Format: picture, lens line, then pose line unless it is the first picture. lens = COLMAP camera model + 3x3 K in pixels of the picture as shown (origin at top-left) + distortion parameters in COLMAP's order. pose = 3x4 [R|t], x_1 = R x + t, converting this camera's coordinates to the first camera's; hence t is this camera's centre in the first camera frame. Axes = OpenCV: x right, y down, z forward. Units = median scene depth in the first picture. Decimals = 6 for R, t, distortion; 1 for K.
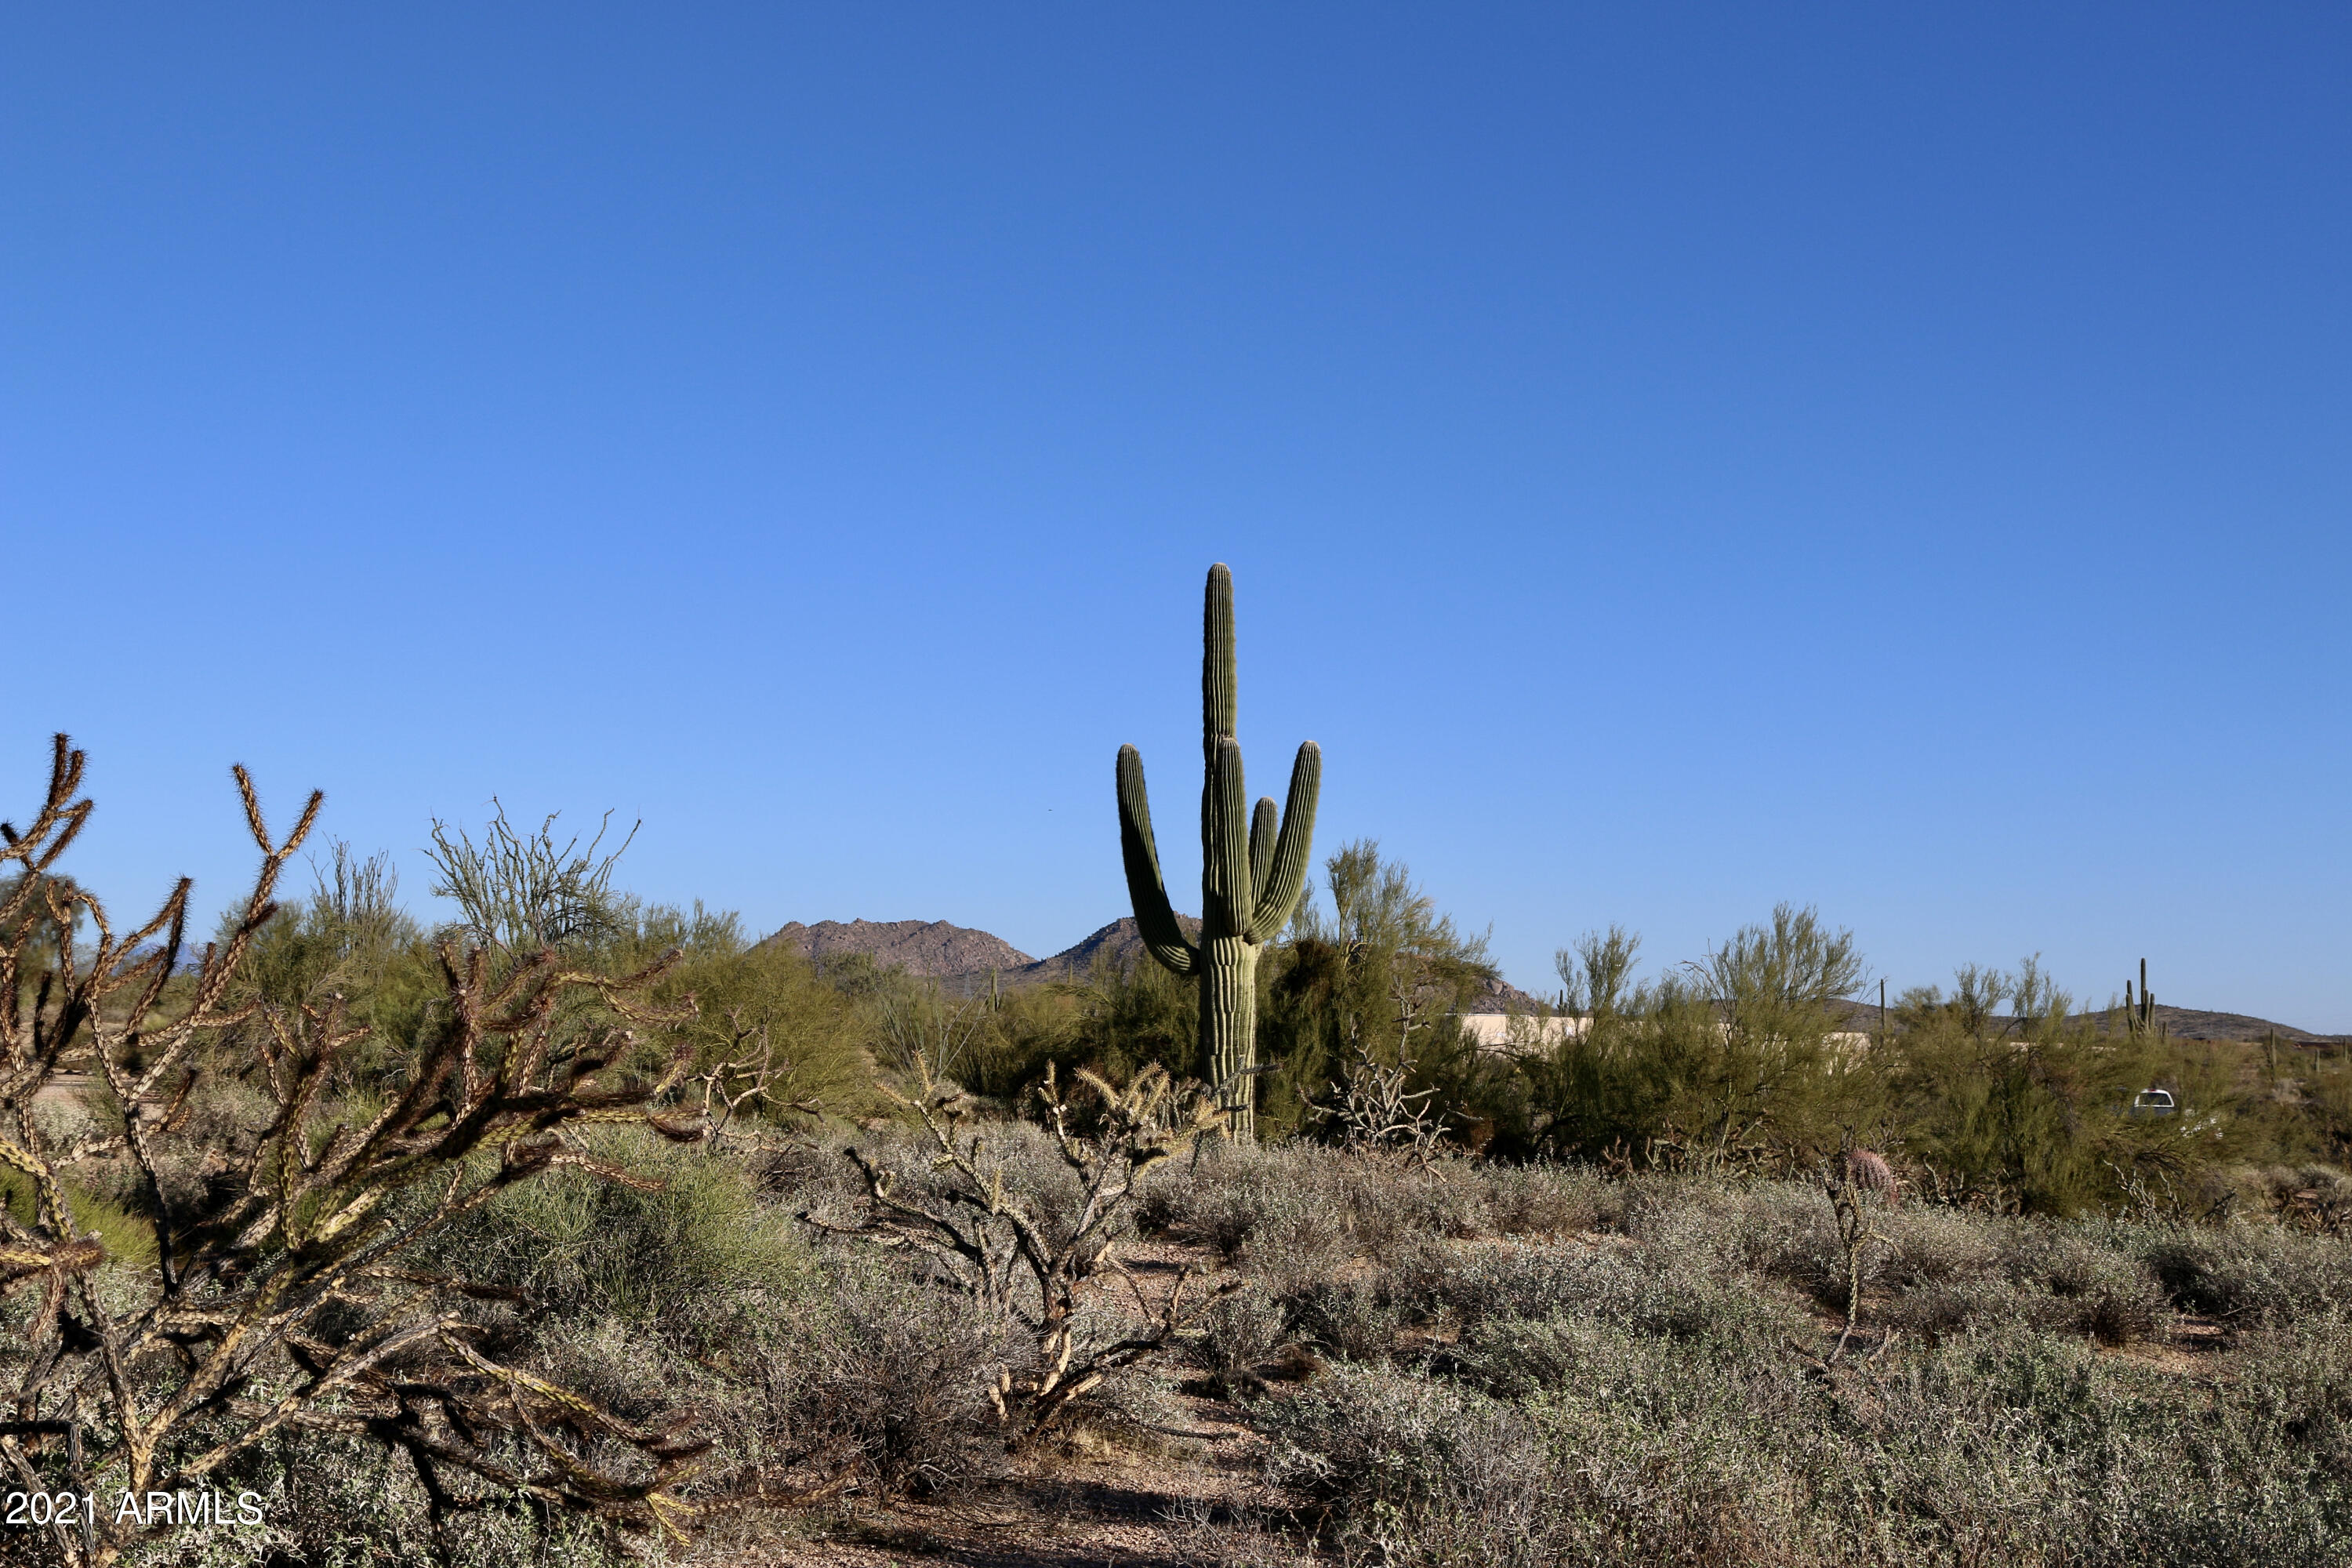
lens RADIAL K [[3300.5, 0, 1174.2], [0, 3300.5, 782.4], [0, 0, 1]] dist [0.104692, 0.196386]
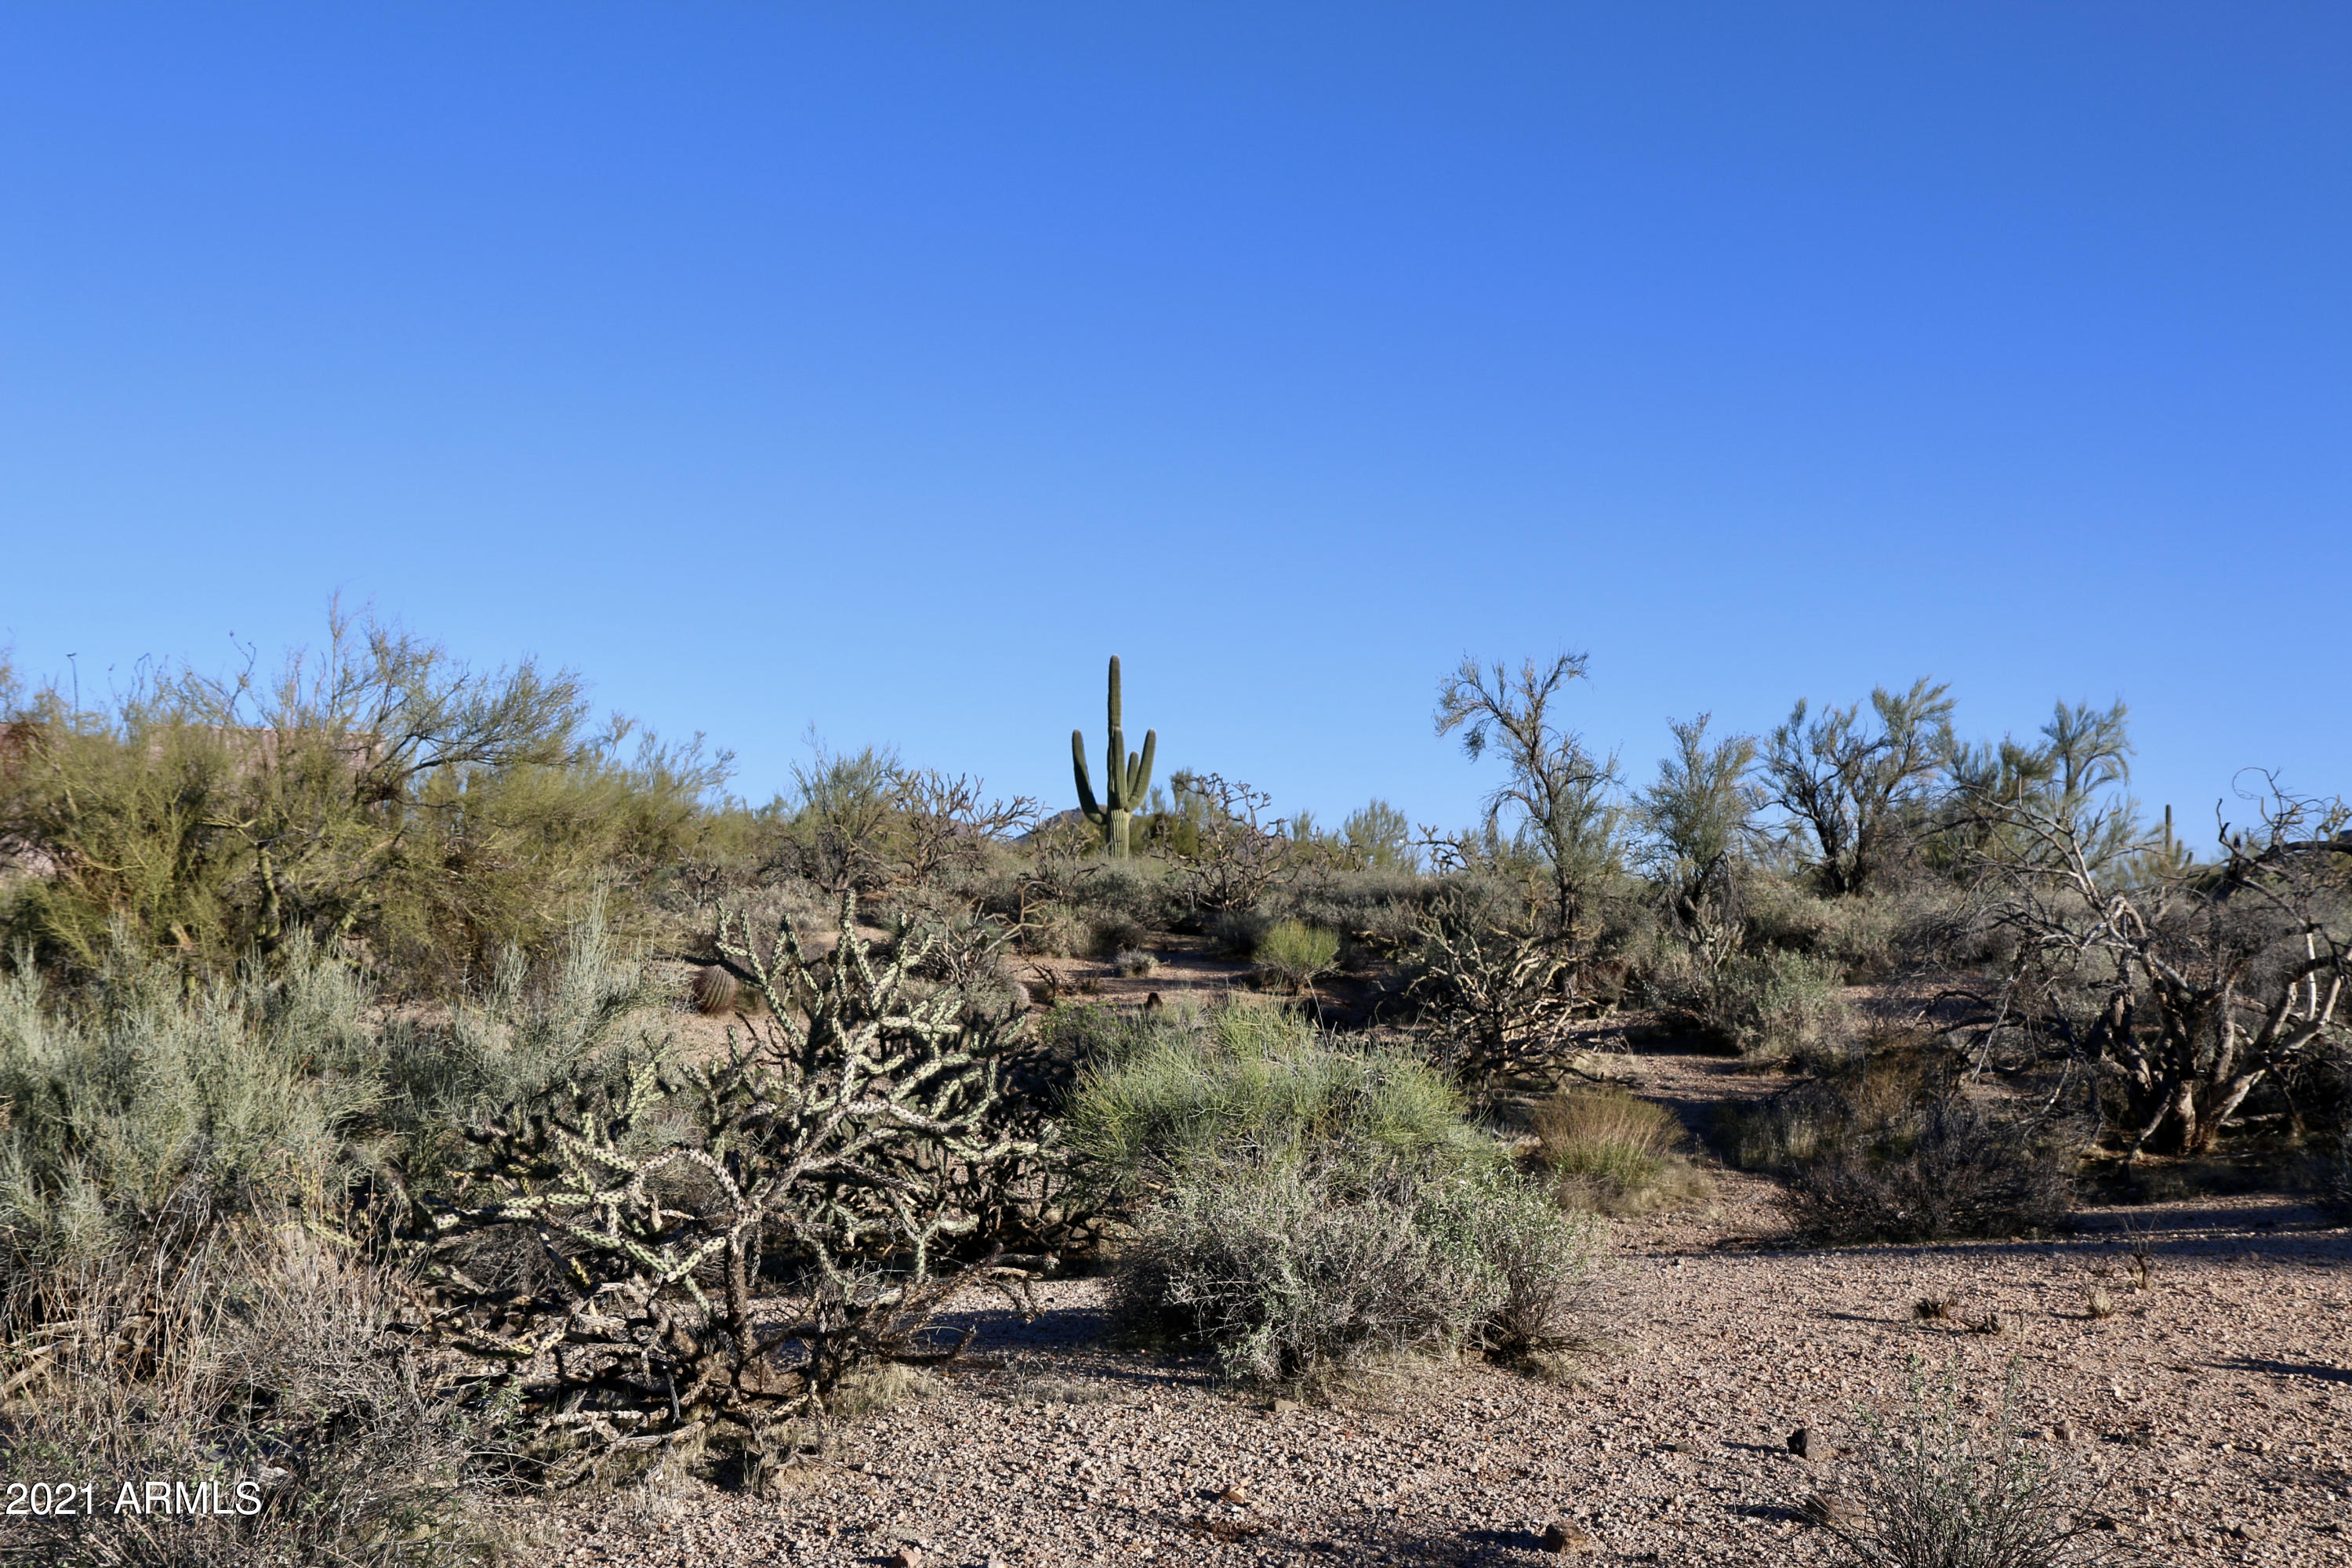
lens RADIAL K [[2465.1, 0, 1173.1], [0, 2465.1, 776.7], [0, 0, 1]] dist [-0.011556, 0.180992]
pose [[0.999596, 0.004950, 0.027990, 0.010789], [-0.005753, 0.999572, 0.028673, -0.052720], [-0.027836, -0.028822, 0.999197, -1.458170]]
